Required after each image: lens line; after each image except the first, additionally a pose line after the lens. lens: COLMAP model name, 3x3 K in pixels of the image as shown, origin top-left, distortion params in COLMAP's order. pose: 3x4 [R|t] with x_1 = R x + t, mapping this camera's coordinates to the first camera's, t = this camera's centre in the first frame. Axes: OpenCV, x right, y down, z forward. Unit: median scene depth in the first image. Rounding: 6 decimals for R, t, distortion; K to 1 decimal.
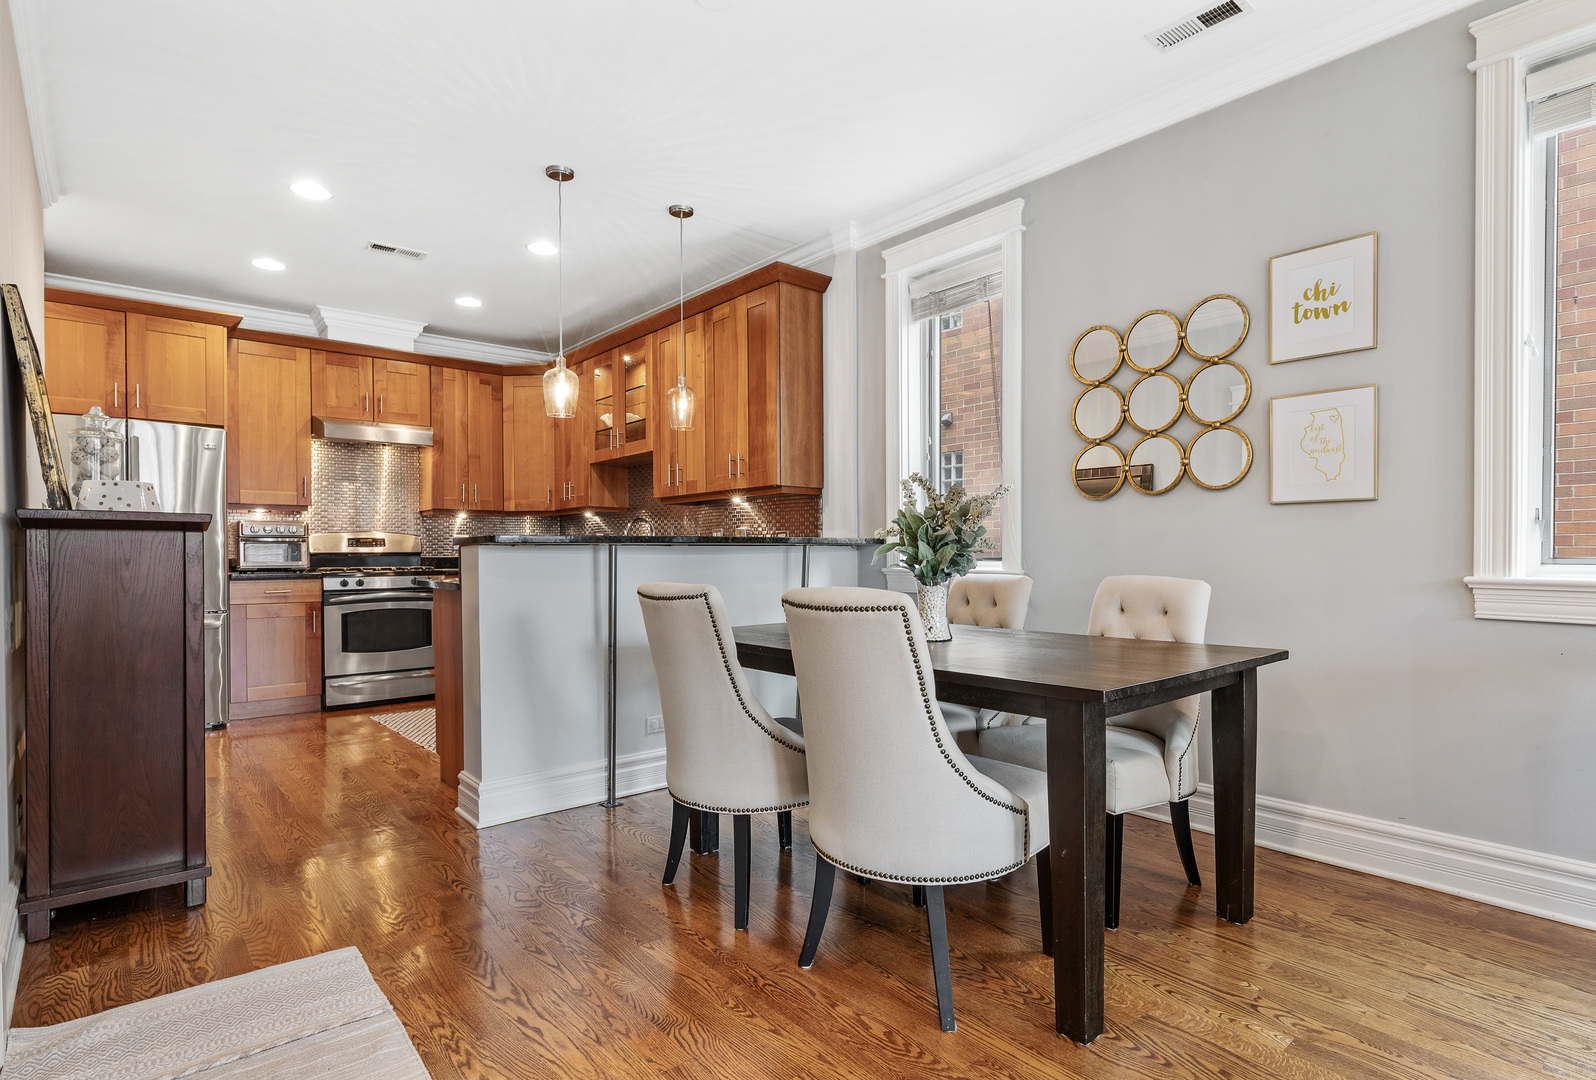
lens RADIAL K [[820.3, 0, 824.4], [0, 820.3, 562.7], [0, 0, 1]] dist [-0.002582, -0.001702]
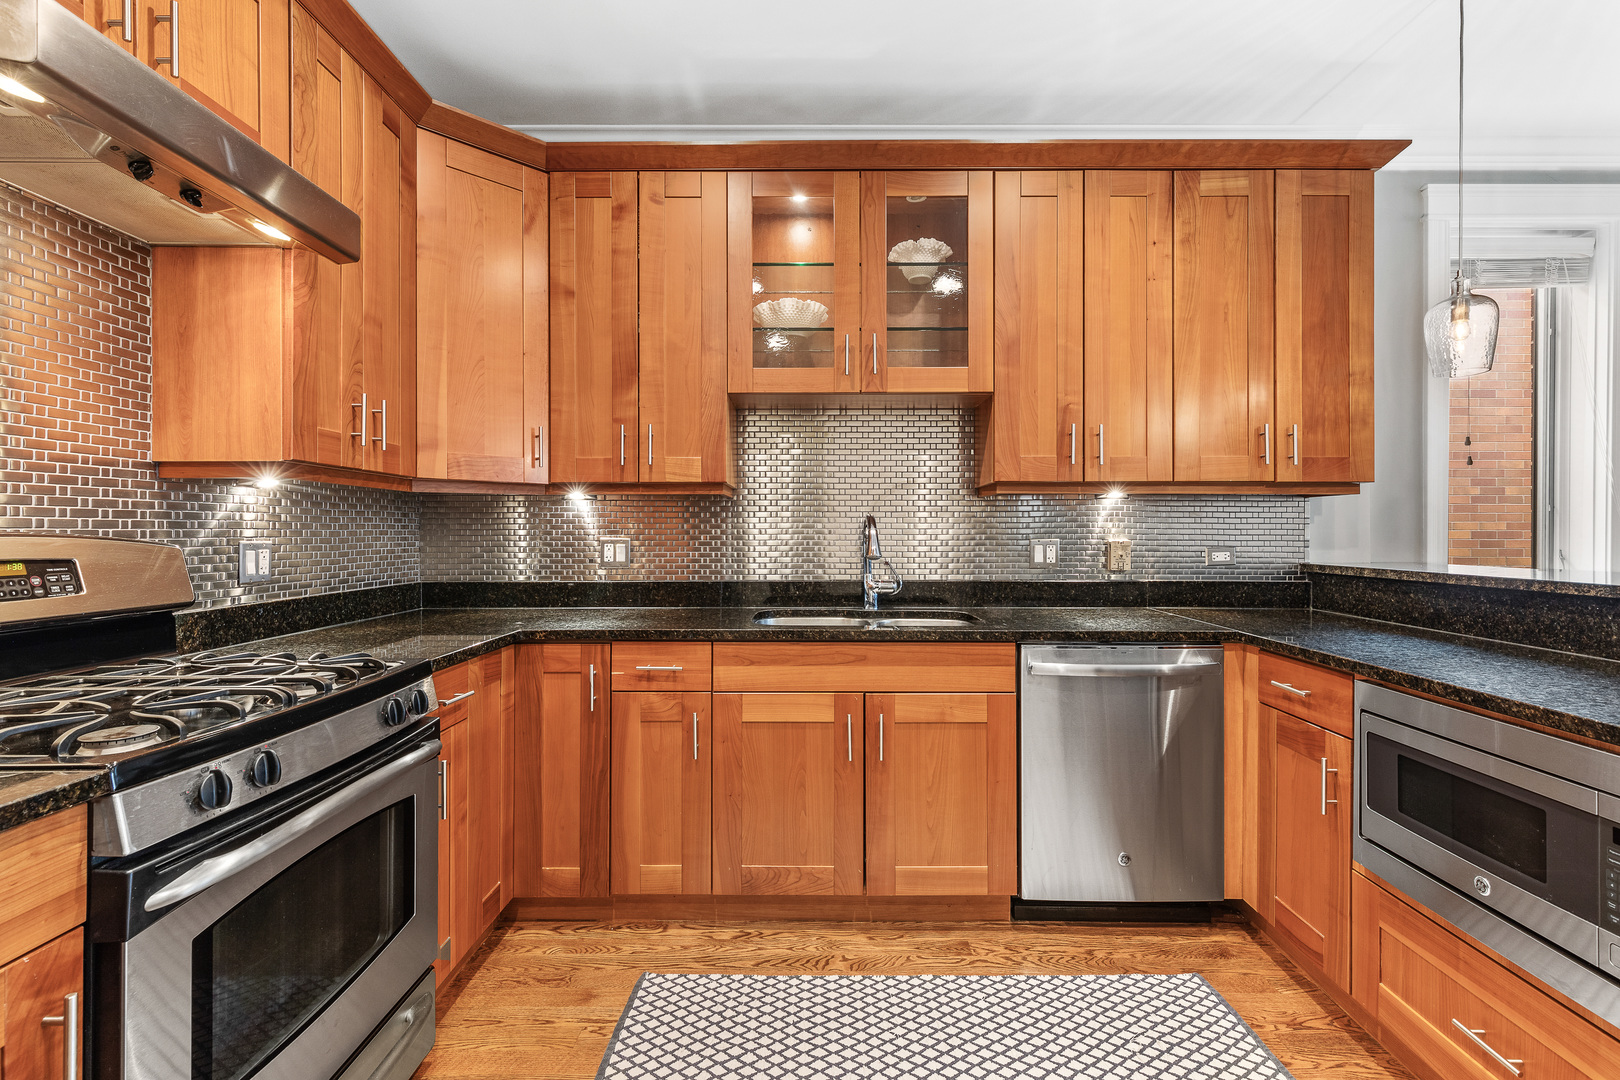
lens RADIAL K [[729.2, 0, 817.3], [0, 729.2, 537.6], [0, 0, 1]] dist [0.005141, -0.000219]
pose [[0.660339, 0.001409, 0.750966, -0.899111], [0.001096, 0.999995, -0.002839, -0.057908], [-0.750967, 0.002698, 0.660334, 1.084500]]
